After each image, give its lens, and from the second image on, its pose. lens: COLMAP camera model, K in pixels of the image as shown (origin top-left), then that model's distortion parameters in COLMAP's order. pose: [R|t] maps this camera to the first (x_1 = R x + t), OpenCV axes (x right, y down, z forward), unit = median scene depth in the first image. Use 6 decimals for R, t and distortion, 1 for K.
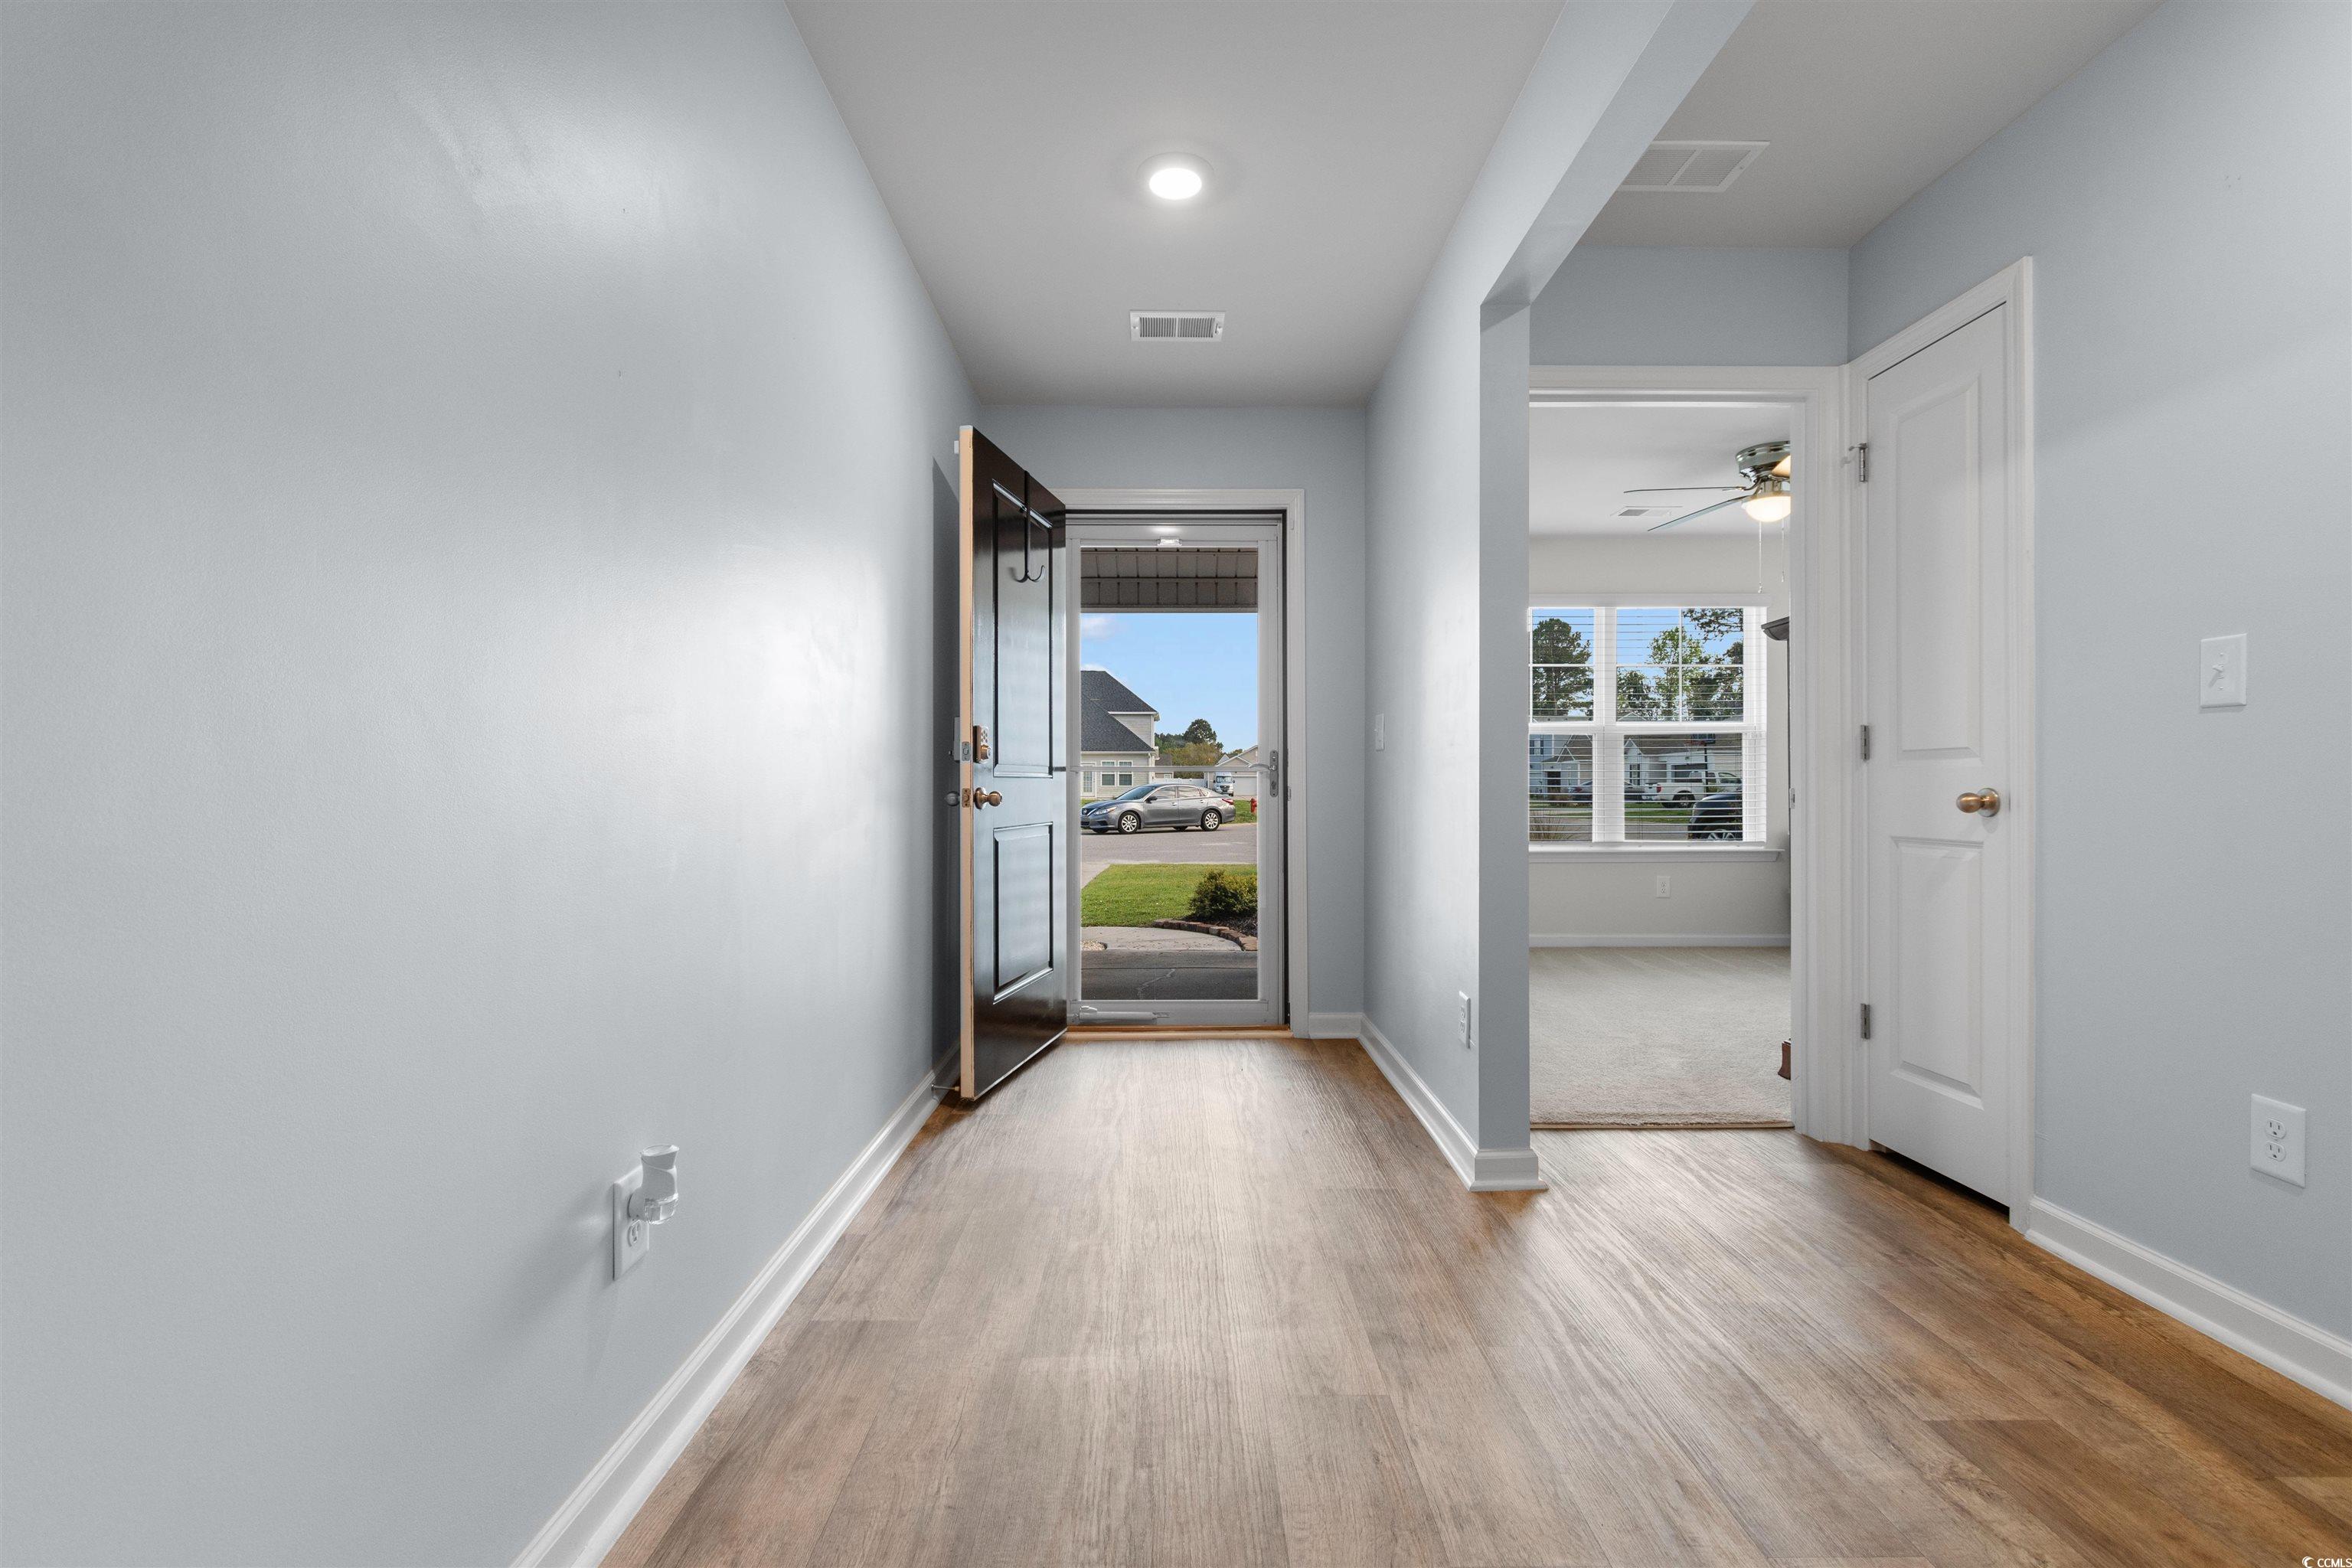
lens RADIAL K [[1030.5, 0, 1179.9], [0, 1030.5, 775.5], [0, 0, 1]] dist [0.001766, -0.000150]
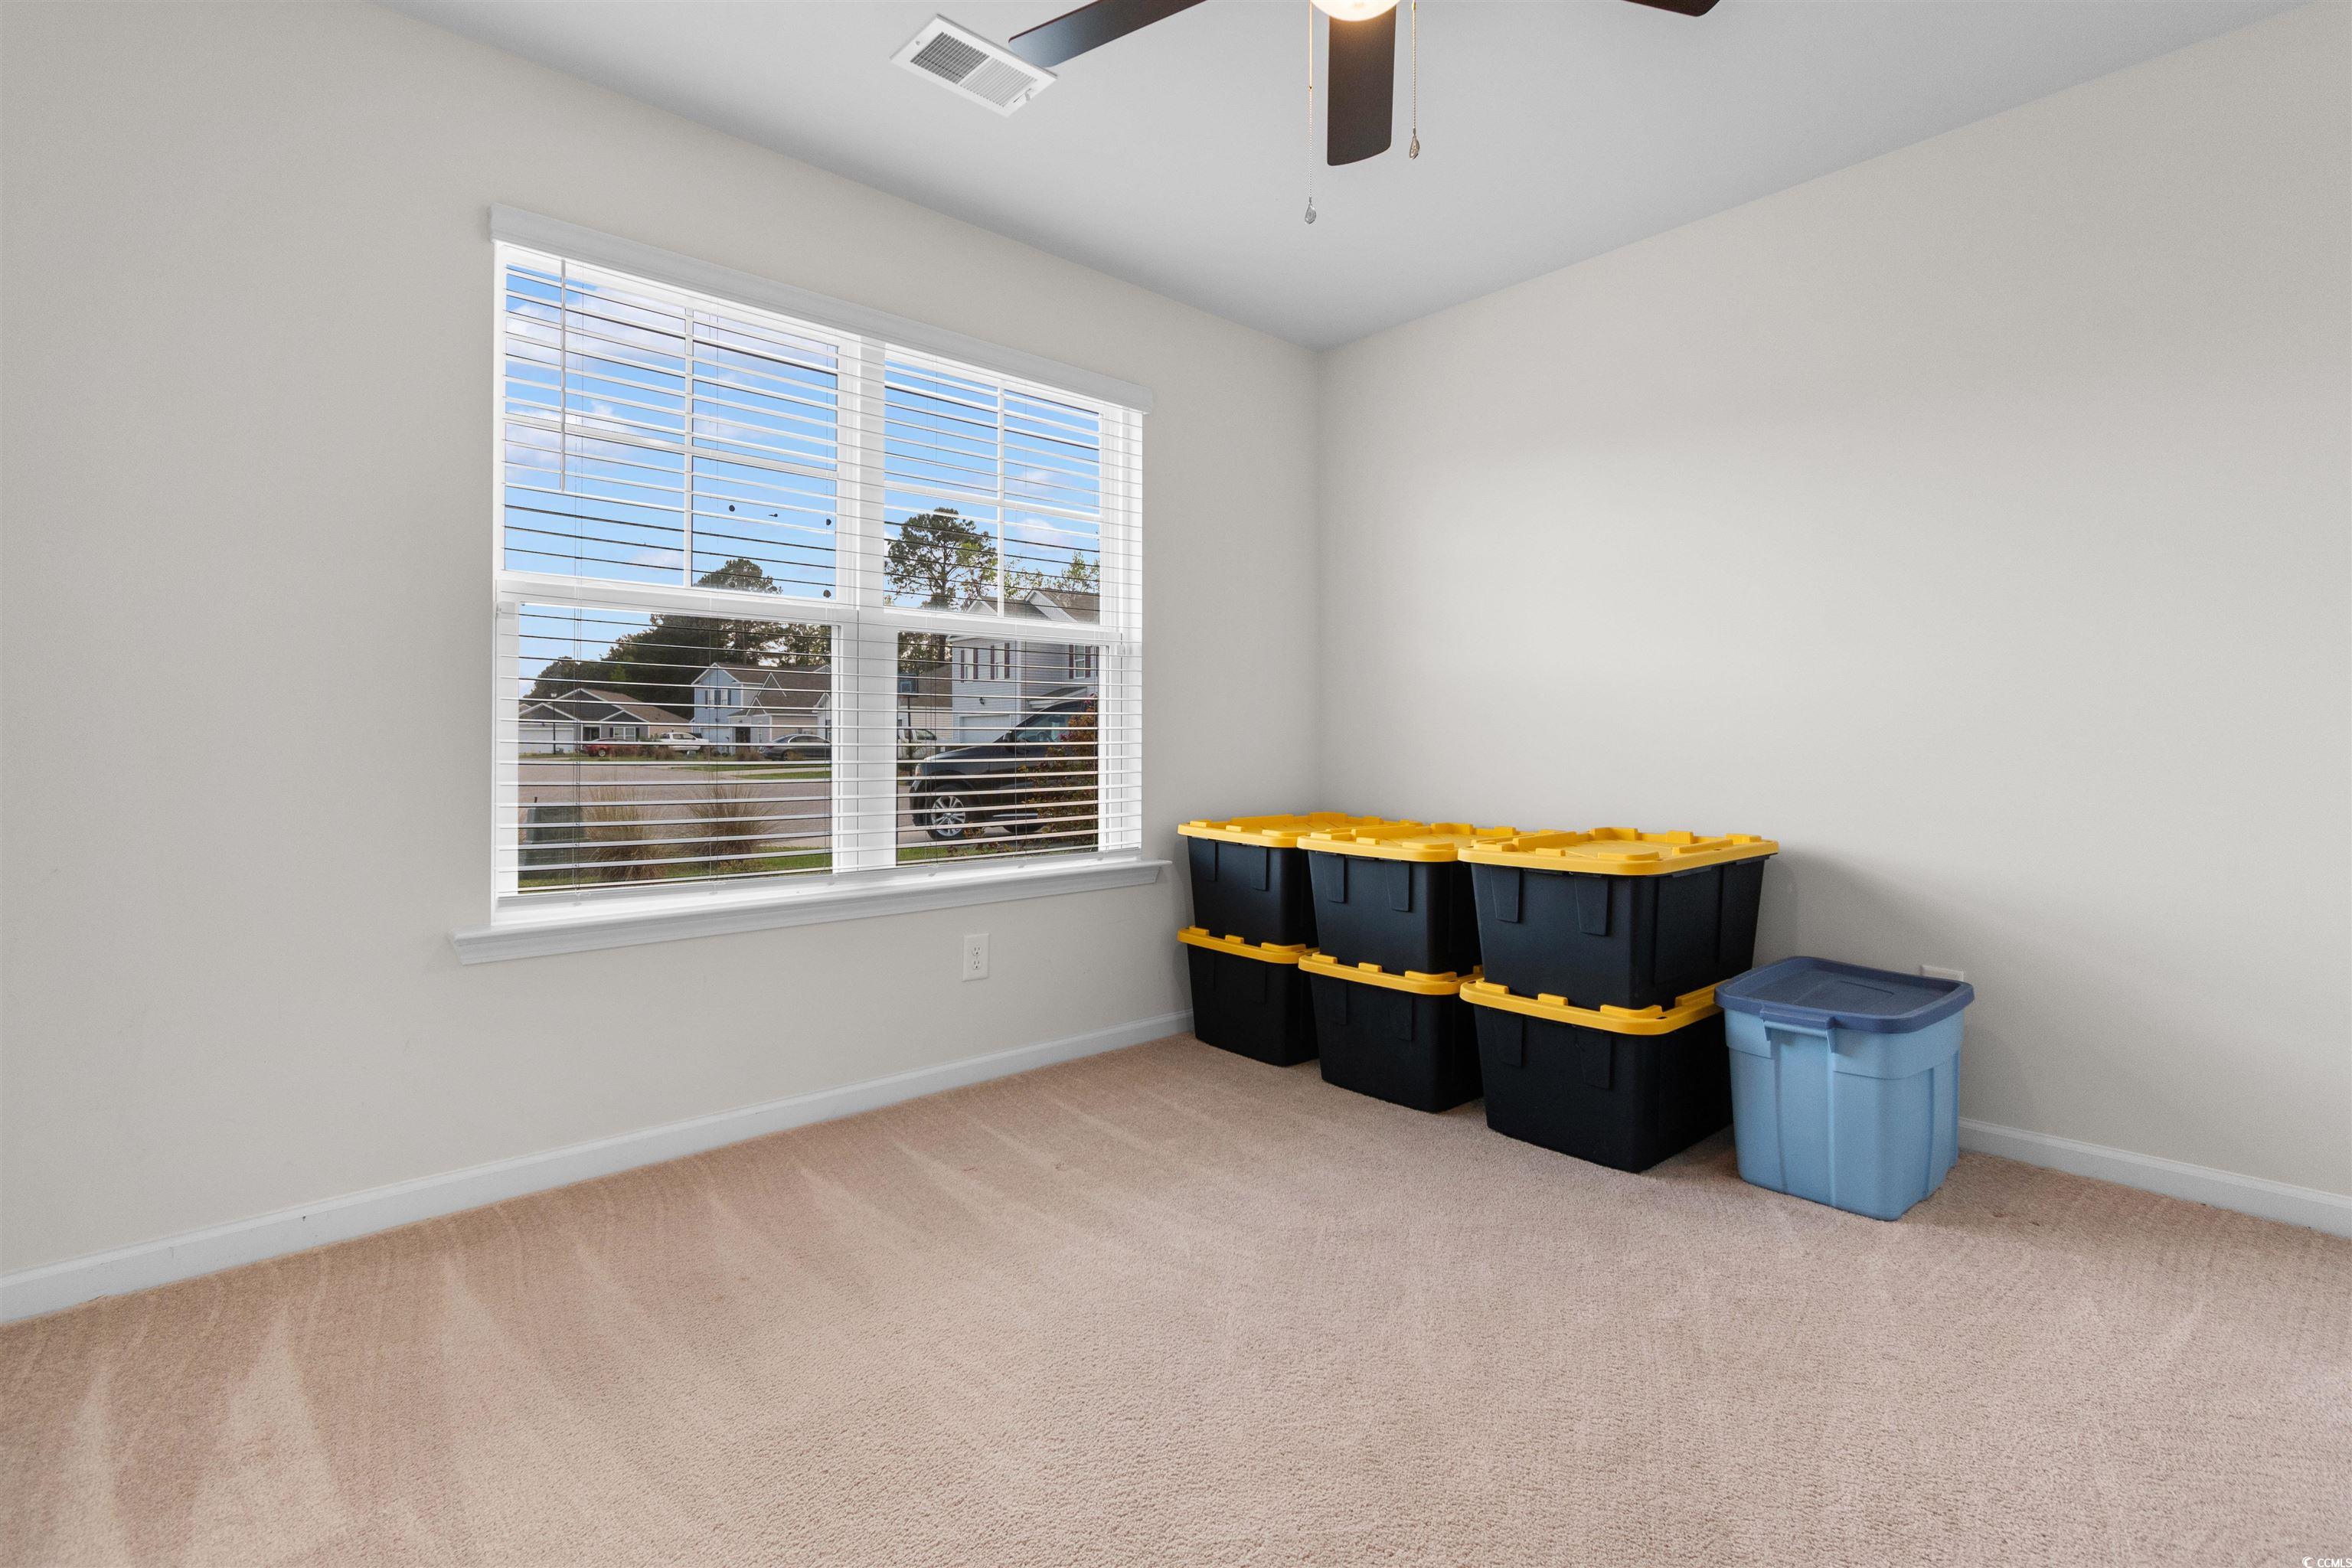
lens RADIAL K [[1058.8, 0, 1128.0], [0, 1058.8, 736.1], [0, 0, 1]] dist [0.001189, 0.000240]
pose [[0.766928, 0.001429, 0.641731, 0.209050], [-0.003369, 0.999993, 0.001800, 0.004627], [-0.641724, -0.003543, 0.766927, 0.578528]]
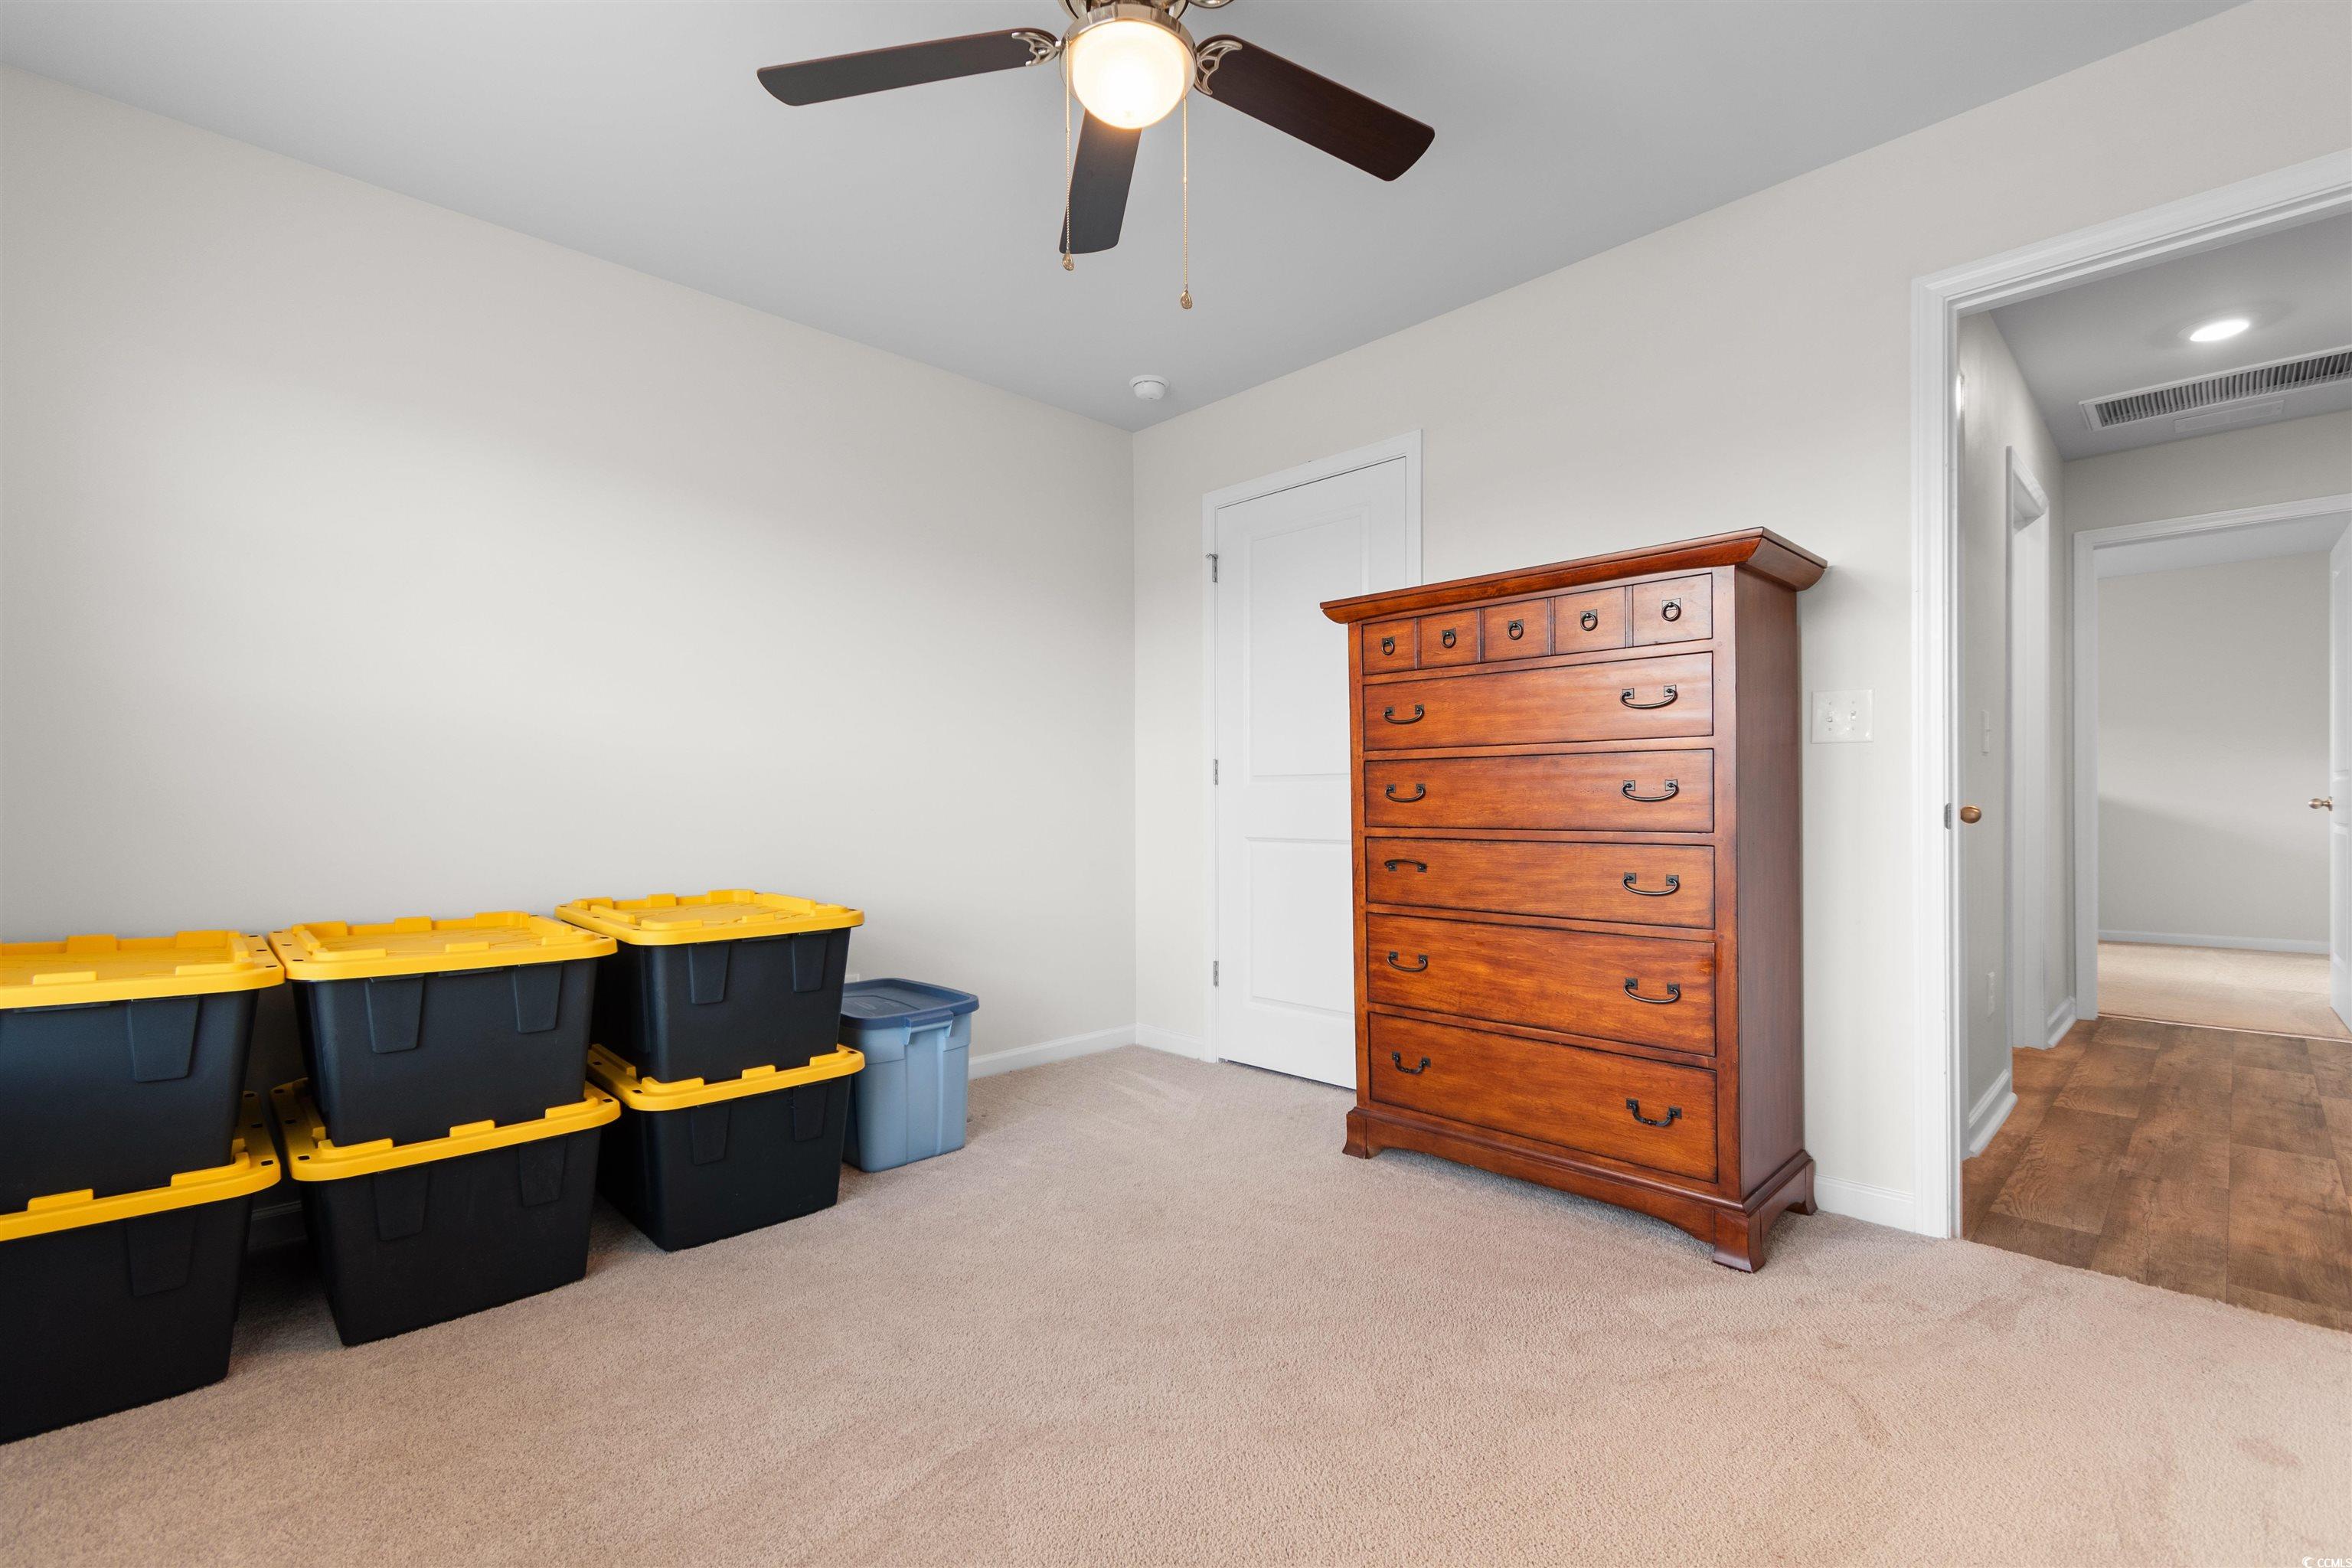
lens RADIAL K [[1041.6, 0, 1191.7], [0, 1041.6, 797.8], [0, 0, 1]] dist [0.000646, -0.000272]
pose [[-0.696140, 0.010222, 0.717833, 0.207156], [-0.001127, 0.999882, -0.015332, 0.010805], [-0.717905, -0.011482, -0.696046, 0.943546]]
